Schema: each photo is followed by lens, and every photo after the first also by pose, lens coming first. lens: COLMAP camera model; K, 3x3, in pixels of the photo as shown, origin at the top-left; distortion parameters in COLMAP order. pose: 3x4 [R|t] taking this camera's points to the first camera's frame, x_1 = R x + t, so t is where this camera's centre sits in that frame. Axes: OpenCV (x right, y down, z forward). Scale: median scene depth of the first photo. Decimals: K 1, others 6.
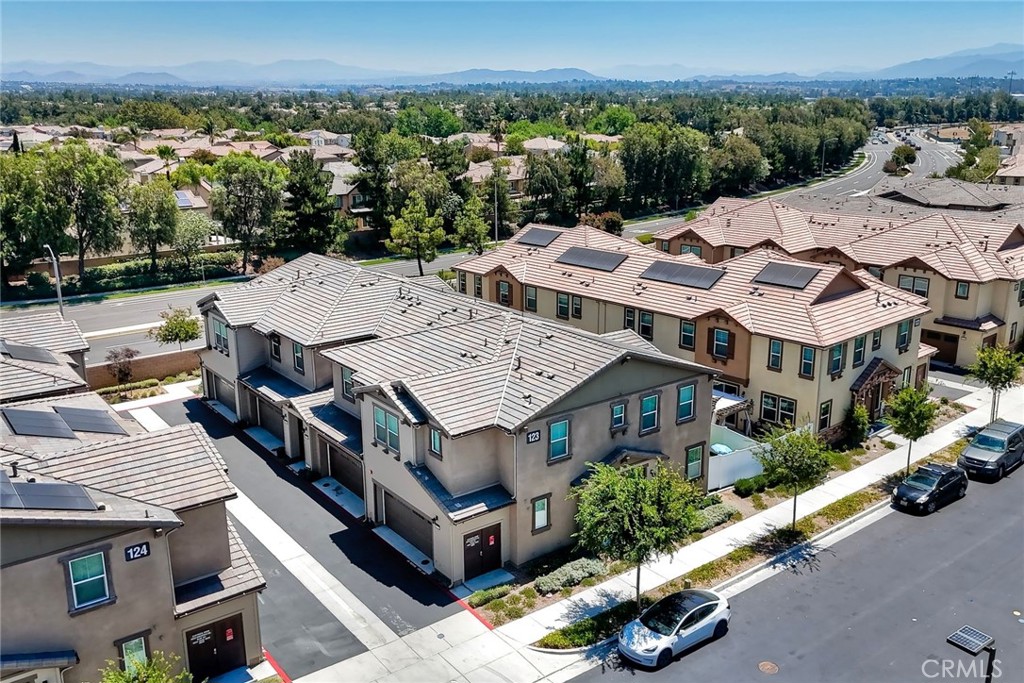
lens RADIAL K [[894.8, 0, 512.0], [0, 894.8, 341.5], [0, 0, 1]] dist [0.055013, -0.007015]
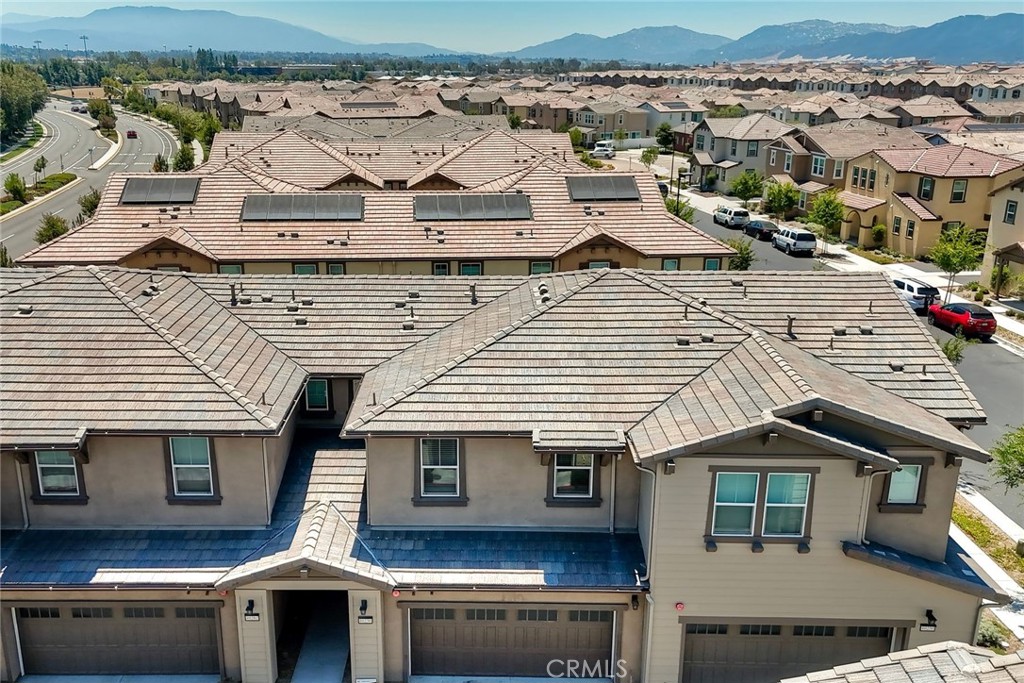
lens RADIAL K [[898.5, 0, 482.8], [0, 898.5, 341.8], [0, 0, 1]] dist [0.049848, -0.005193]
pose [[0.609346, -0.226806, 0.759774, -0.448059], [0.203277, 0.970877, 0.126794, -0.065807], [-0.766404, 0.077183, 0.637705, 0.580743]]
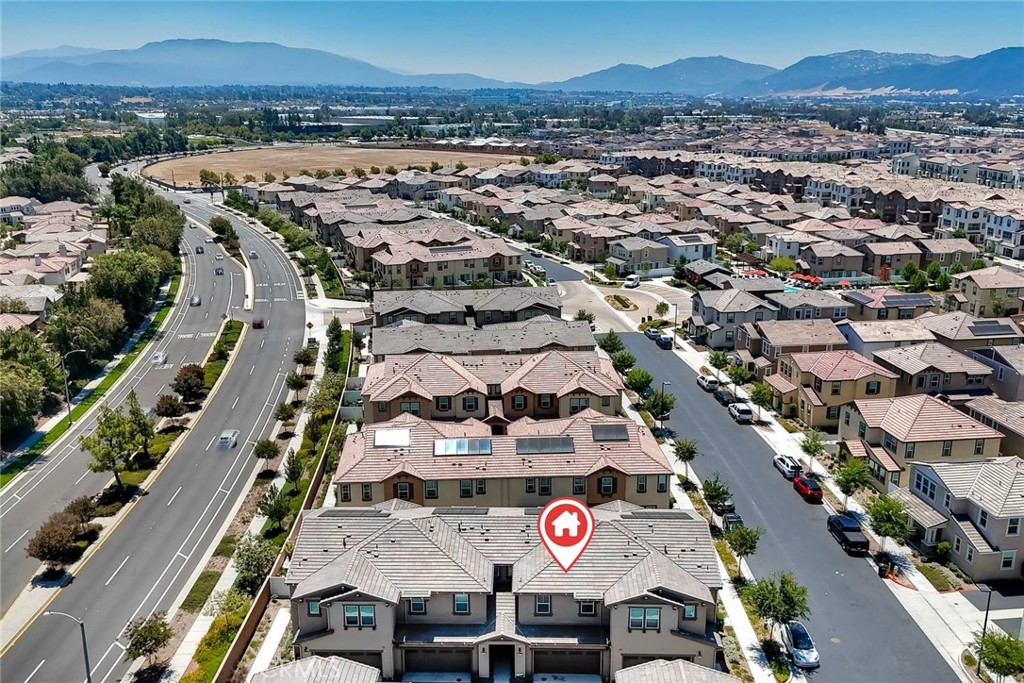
lens RADIAL K [[894.8, 0, 512.0], [0, 894.8, 341.5], [0, 0, 1]] dist [0.055013, -0.007015]
pose [[0.624346, -0.205586, 0.753609, -1.056391], [0.210737, 0.973305, 0.090929, -0.440412], [-0.752185, 0.102042, 0.651004, 0.042828]]
